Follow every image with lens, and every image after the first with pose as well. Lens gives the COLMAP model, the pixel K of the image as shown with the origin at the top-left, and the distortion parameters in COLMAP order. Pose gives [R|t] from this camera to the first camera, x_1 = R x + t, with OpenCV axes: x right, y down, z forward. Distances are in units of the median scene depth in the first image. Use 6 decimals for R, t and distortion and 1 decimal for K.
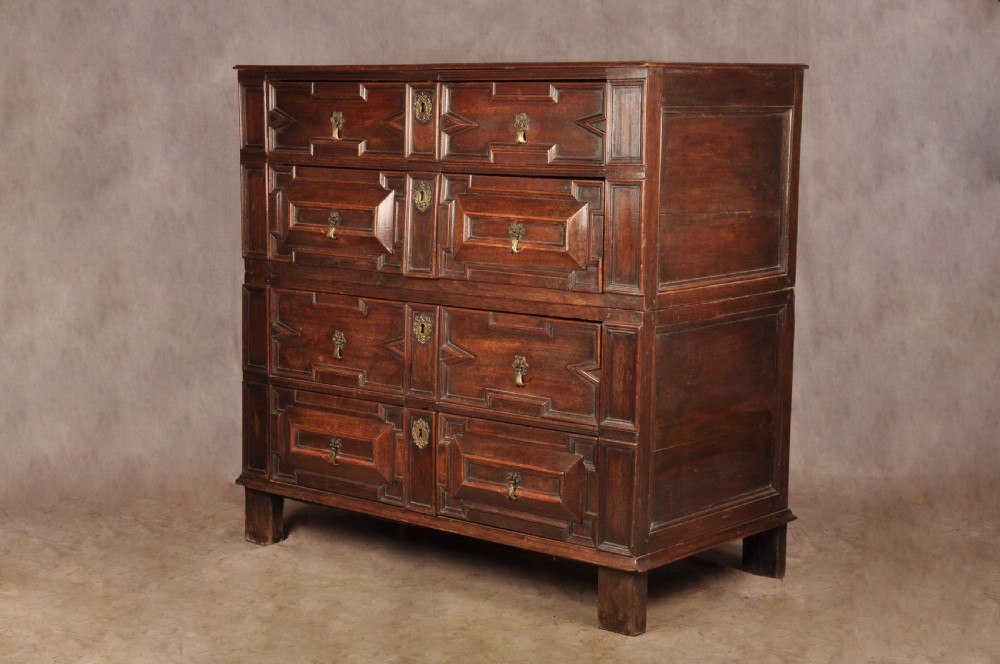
lens RADIAL K [[1834.2, 0, 500.5], [0, 1834.2, 368.1], [0, 0, 1]] dist [0.237164, 0.031504]
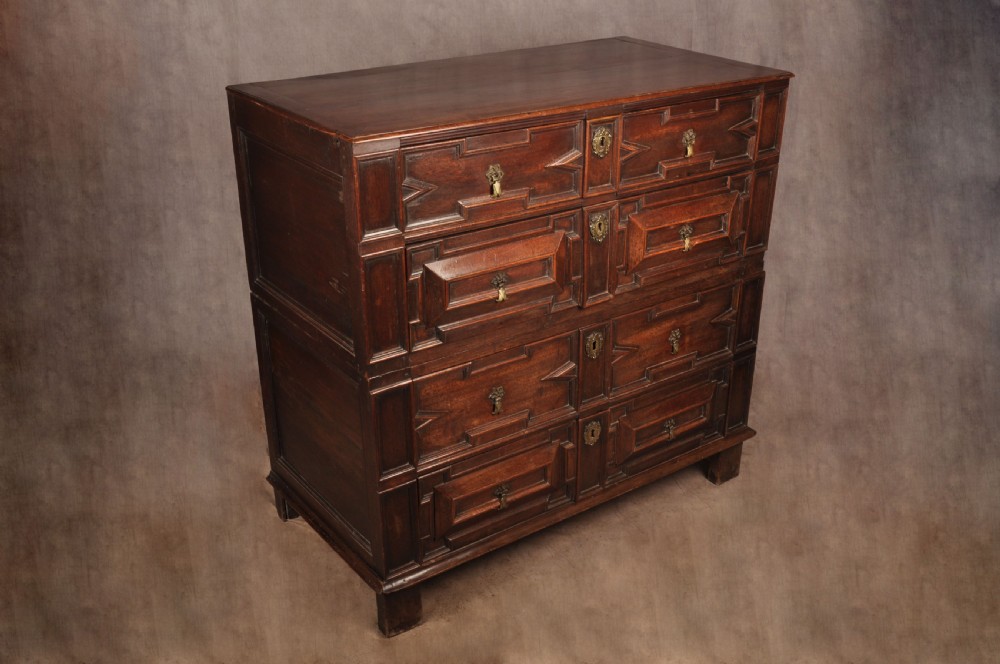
lens RADIAL K [[962.9, 0, 500.0], [0, 962.9, 332.0], [0, 0, 1]] dist [-0.055942, -0.001596]
pose [[0.247462, -0.410251, 0.877756, -0.570783], [0.144806, 0.911418, 0.385160, -0.264643], [-0.958015, 0.031792, 0.284948, 0.941997]]
